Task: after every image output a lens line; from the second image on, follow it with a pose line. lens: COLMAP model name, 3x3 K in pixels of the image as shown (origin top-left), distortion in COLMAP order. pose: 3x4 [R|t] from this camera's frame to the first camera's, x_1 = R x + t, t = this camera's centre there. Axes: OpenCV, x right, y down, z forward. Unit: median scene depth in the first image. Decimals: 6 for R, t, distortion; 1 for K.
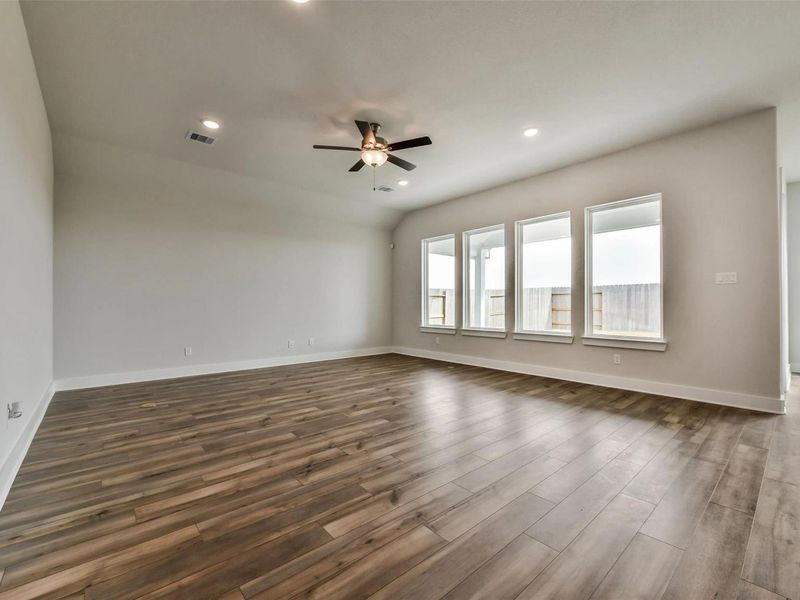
lens RADIAL K [[352.4, 0, 402.4], [0, 352.4, 301.5], [0, 0, 1]] dist [-0.007494, -0.000427]
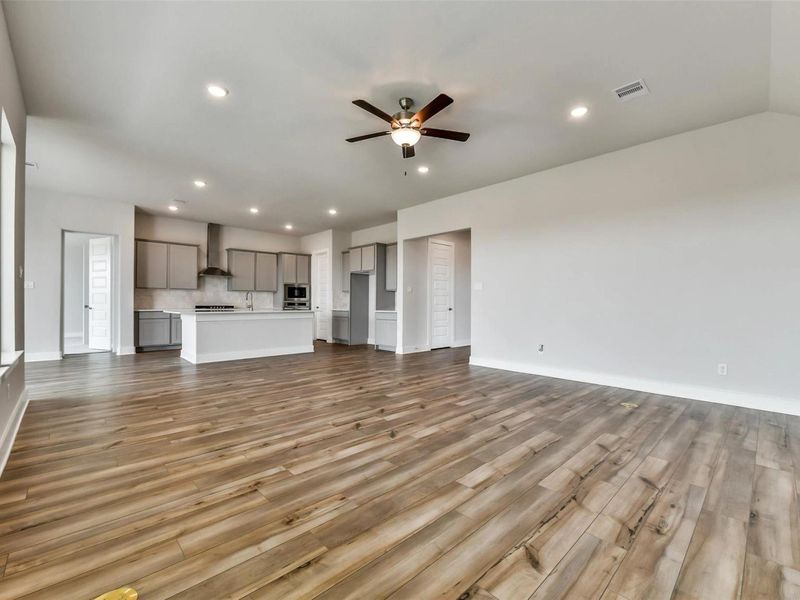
lens RADIAL K [[352.4, 0, 402.4], [0, 352.4, 301.5], [0, 0, 1]] dist [-0.007494, -0.000427]
pose [[-0.999093, -0.006591, -0.042057, -0.038900], [-0.006099, 0.999912, -0.011801, 0.017485], [0.042131, -0.011534, -0.999046, 2.048944]]
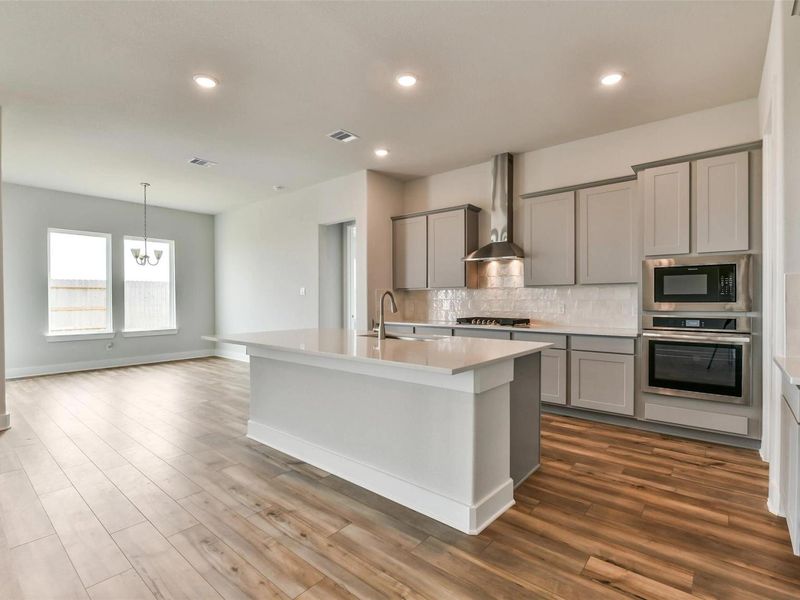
lens RADIAL K [[393.3, 0, 400.0], [0, 393.3, 300.0], [0, 0, 1]] dist [-0.010438, -0.000363]
pose [[-0.152332, -0.006377, 0.988309, -0.139841], [-0.004724, 0.999972, 0.005724, -0.044331], [-0.988318, -0.003797, -0.152358, 0.082547]]
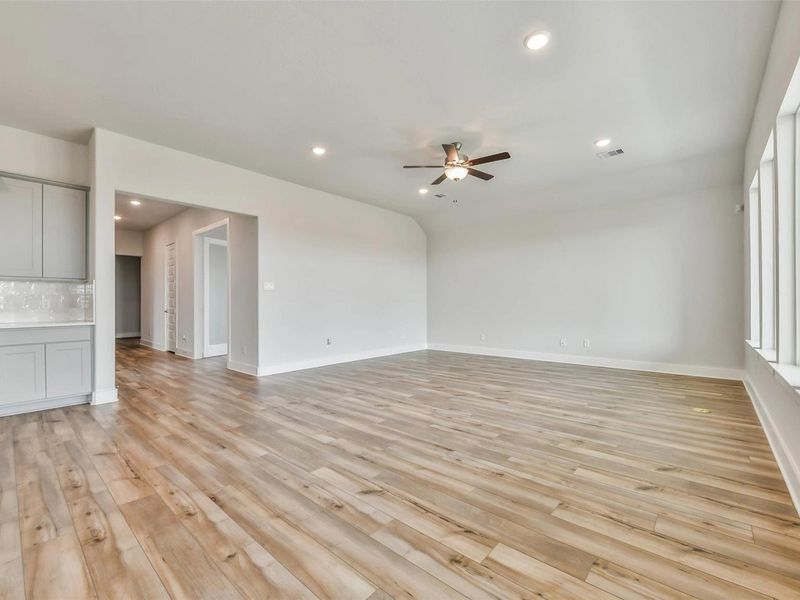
lens RADIAL K [[352.4, 0, 402.4], [0, 352.4, 301.5], [0, 0, 1]] dist [-0.007494, -0.000427]
pose [[0.132924, -0.008011, -0.991094, 1.097450], [0.014003, 0.999883, -0.006204, 0.005468], [0.991027, -0.013053, 0.133021, 0.734475]]
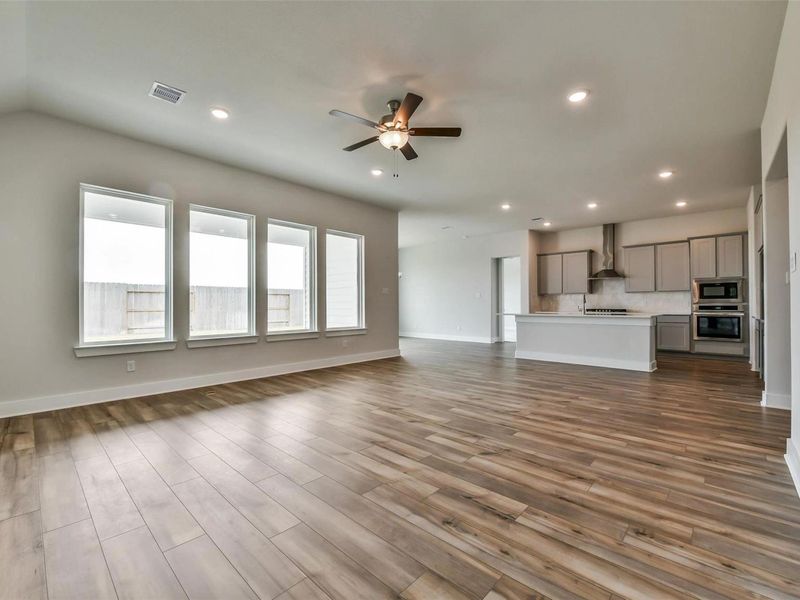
lens RADIAL K [[352.4, 0, 402.4], [0, 352.4, 301.5], [0, 0, 1]] dist [-0.007494, -0.000427]
pose [[-0.105000, 0.008428, 0.994437, -1.046562], [-0.006756, 0.999935, -0.009188, 0.006717], [-0.994449, -0.007683, -0.104936, 1.164125]]
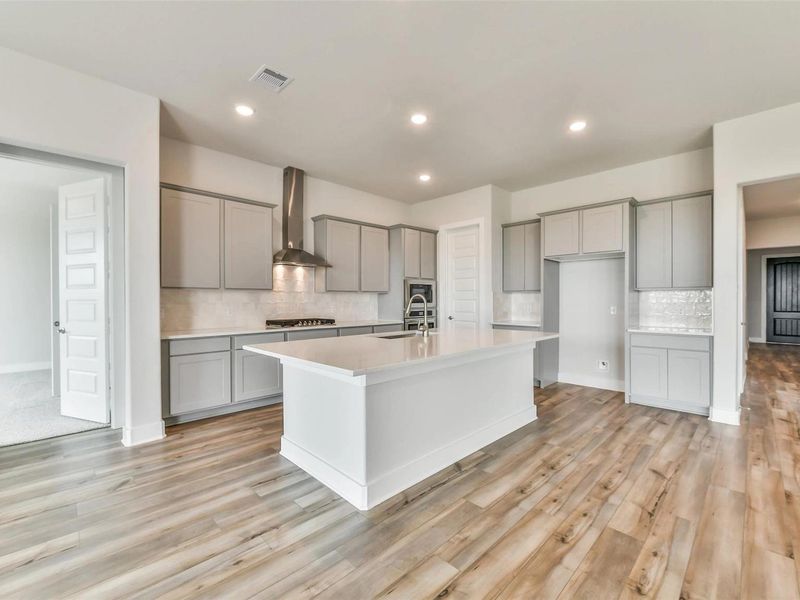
lens RADIAL K [[352.4, 0, 402.4], [0, 352.4, 301.5], [0, 0, 1]] dist [-0.007494, -0.000427]
pose [[-0.998126, -0.000247, -0.061188, 0.861367], [-0.000040, 0.999994, -0.003385, -0.038329], [0.061188, -0.003376, -0.998121, 0.893830]]
